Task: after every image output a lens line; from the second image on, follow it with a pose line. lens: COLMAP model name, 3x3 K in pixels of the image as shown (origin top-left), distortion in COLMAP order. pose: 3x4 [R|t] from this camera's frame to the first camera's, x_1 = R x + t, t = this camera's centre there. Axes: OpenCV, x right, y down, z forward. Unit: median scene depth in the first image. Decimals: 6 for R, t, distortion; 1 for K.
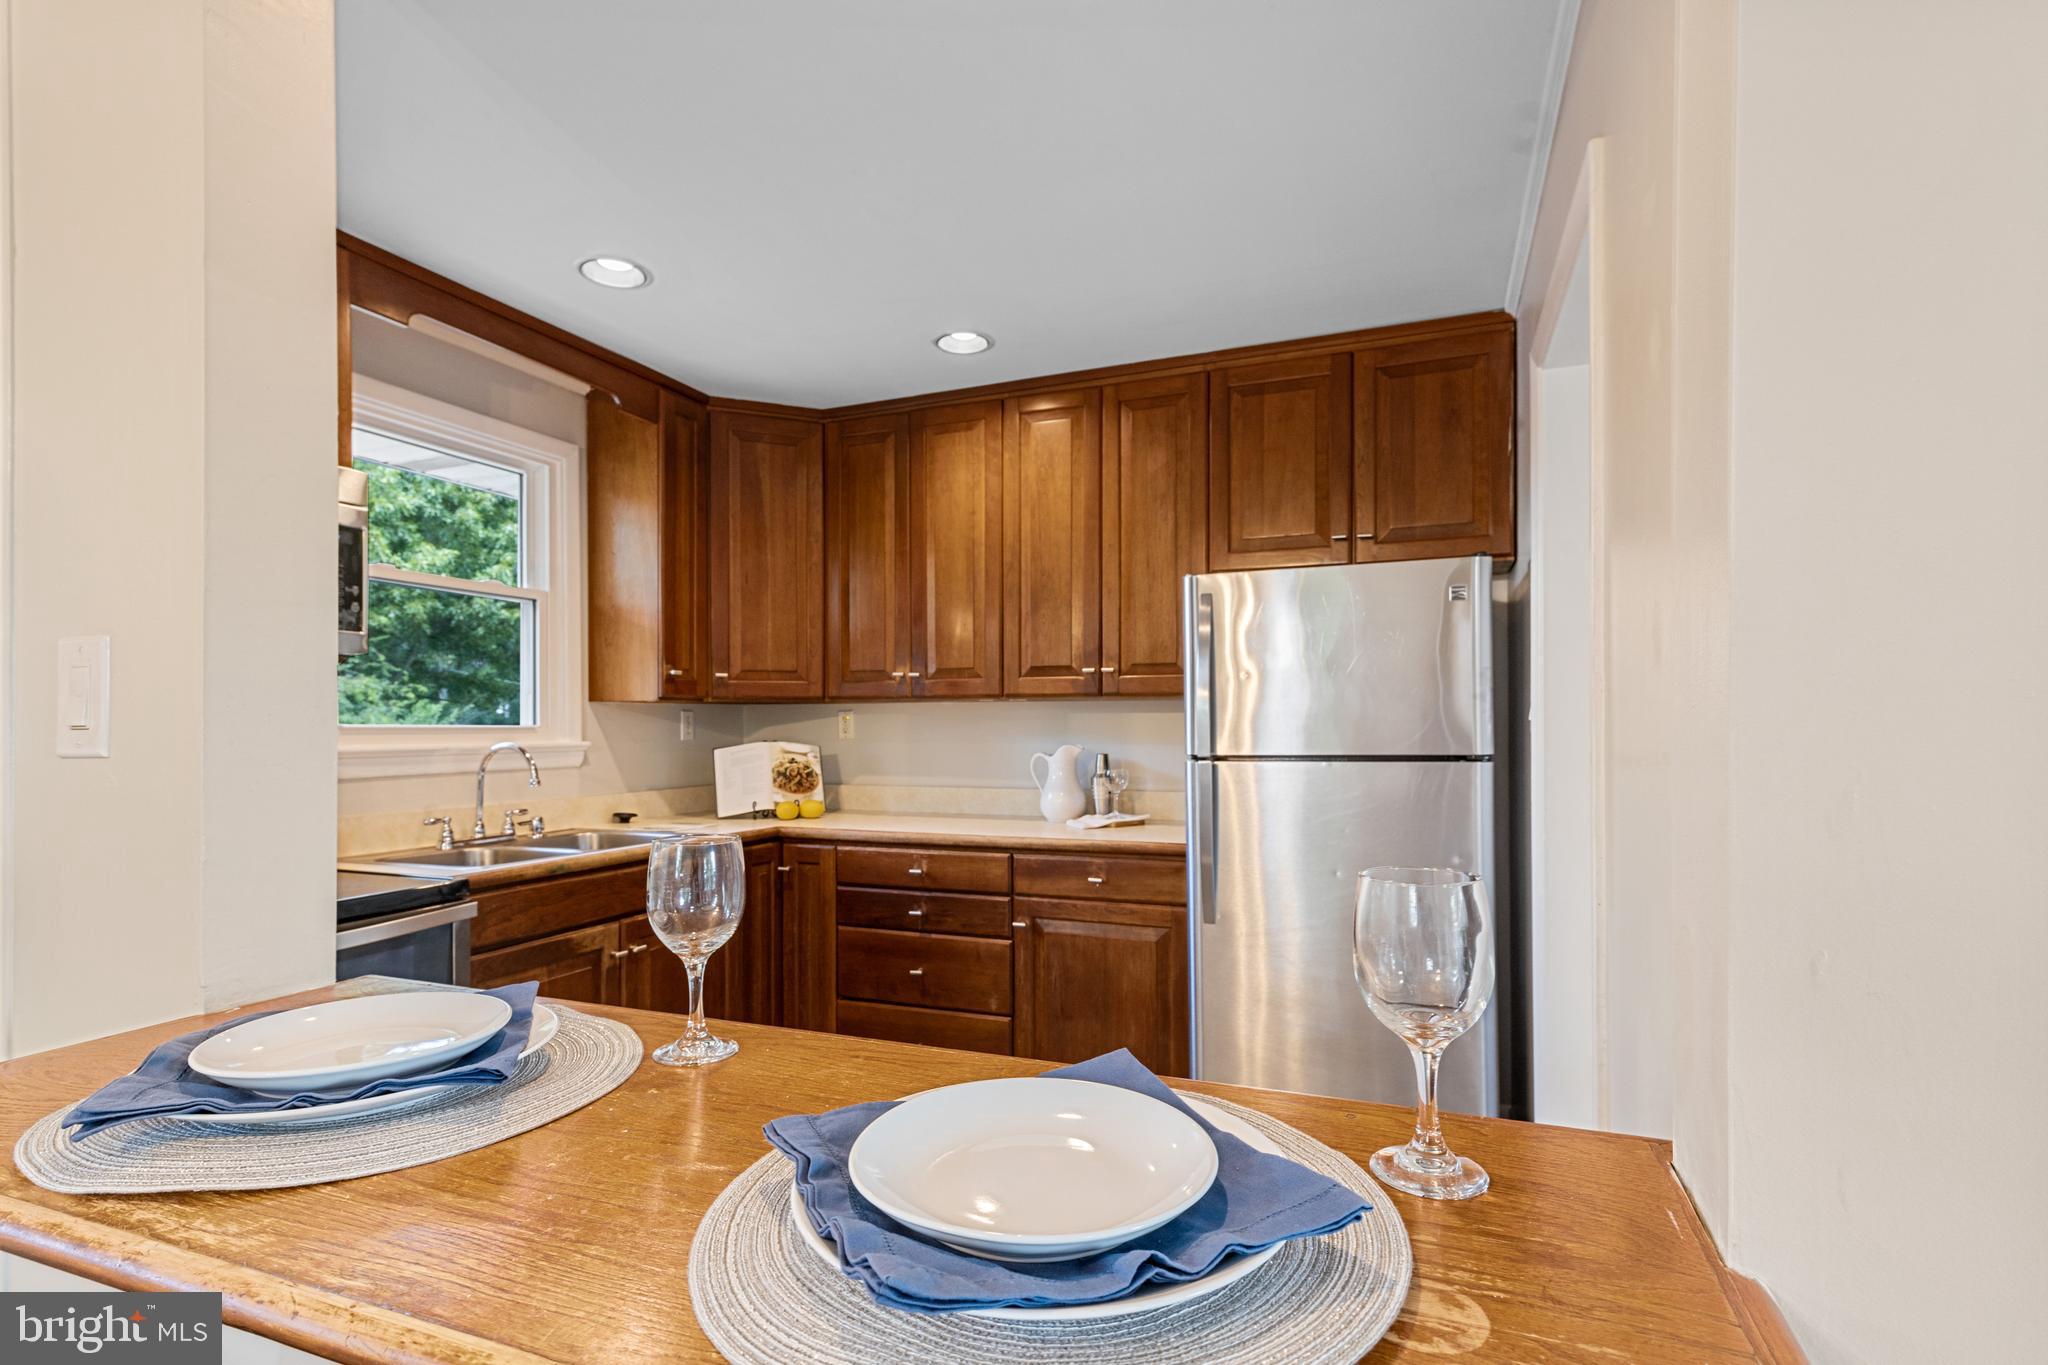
lens RADIAL K [[1007.5, 0, 1032.7], [0, 1007.5, 713.7], [0, 0, 1]] dist [0.011063, -0.000058]
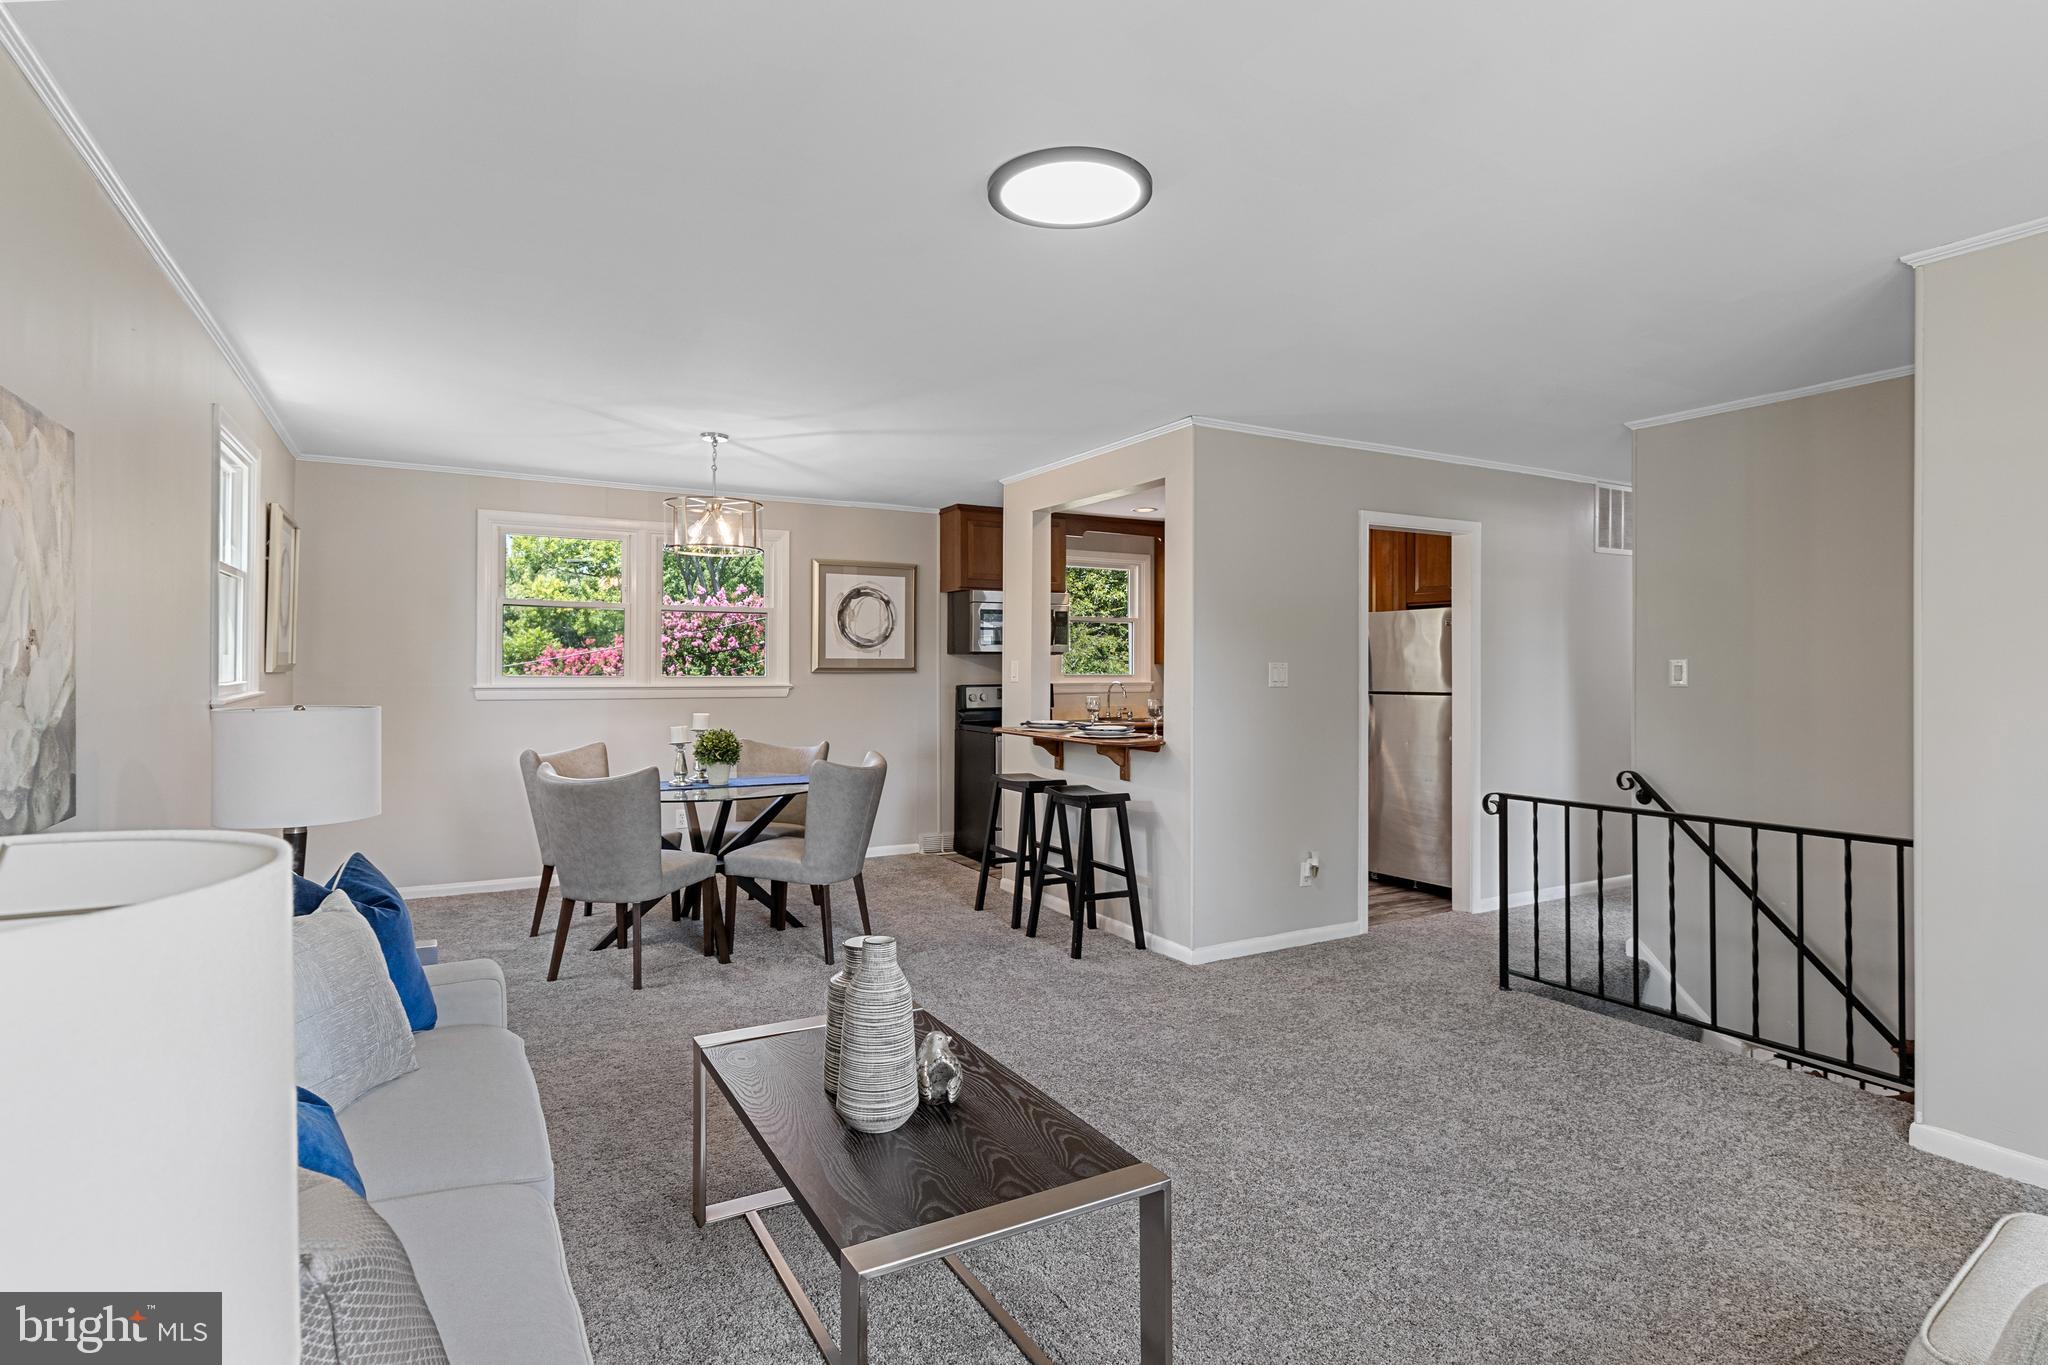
lens RADIAL K [[1036.5, 0, 1022.9], [0, 1036.5, 658.5], [0, 0, 1]] dist [0.000960, 0.000149]
pose [[0.778831, -0.001496, -0.627232, 0.812554], [0.000550, 0.999998, -0.001702, -0.023232], [0.627234, 0.000980, 0.778830, -1.034922]]
